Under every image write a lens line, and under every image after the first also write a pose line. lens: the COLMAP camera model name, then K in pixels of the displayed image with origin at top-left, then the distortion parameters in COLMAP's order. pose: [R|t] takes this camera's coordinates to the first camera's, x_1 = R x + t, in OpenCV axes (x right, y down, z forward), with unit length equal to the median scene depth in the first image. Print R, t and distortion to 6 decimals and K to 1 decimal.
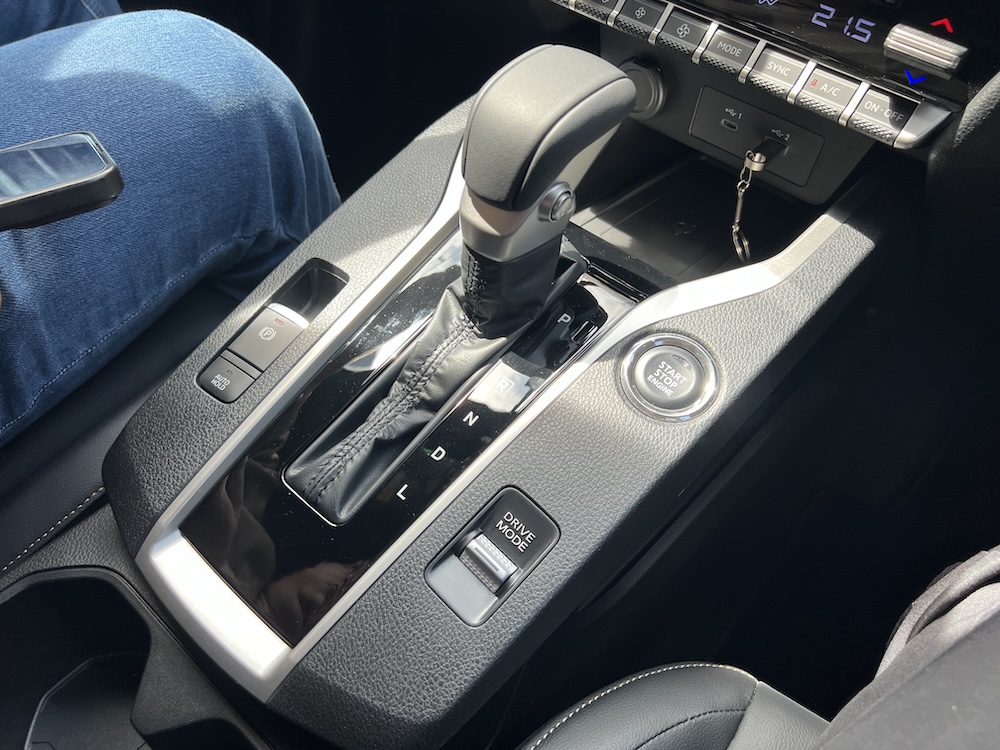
lens RADIAL K [[768.3, 0, 500.3], [0, 768.3, 374.9], [0, 0, 1]] dist [-0.002822, -0.000138]
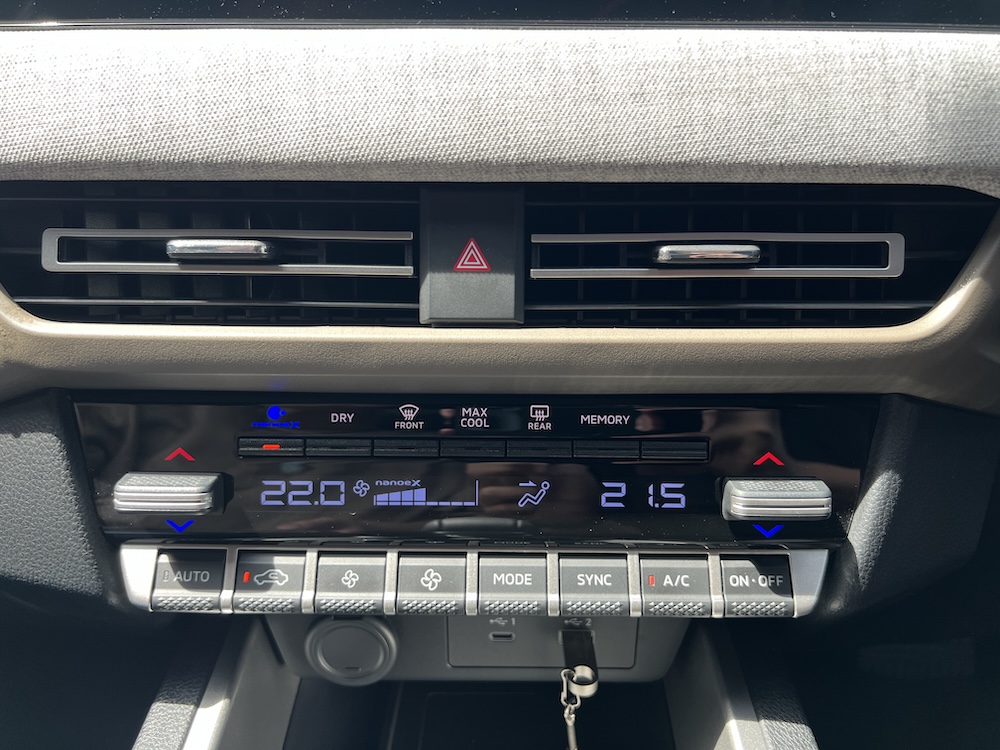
lens RADIAL K [[768.3, 0, 499.8], [0, 768.3, 374.9], [0, 0, 1]] dist [-0.002822, -0.000138]
pose [[0.744046, -0.312008, 0.590802, -0.050386], [0.518865, 0.826923, -0.216744, -0.462787], [-0.420922, 0.467814, 0.777159, 0.433595]]
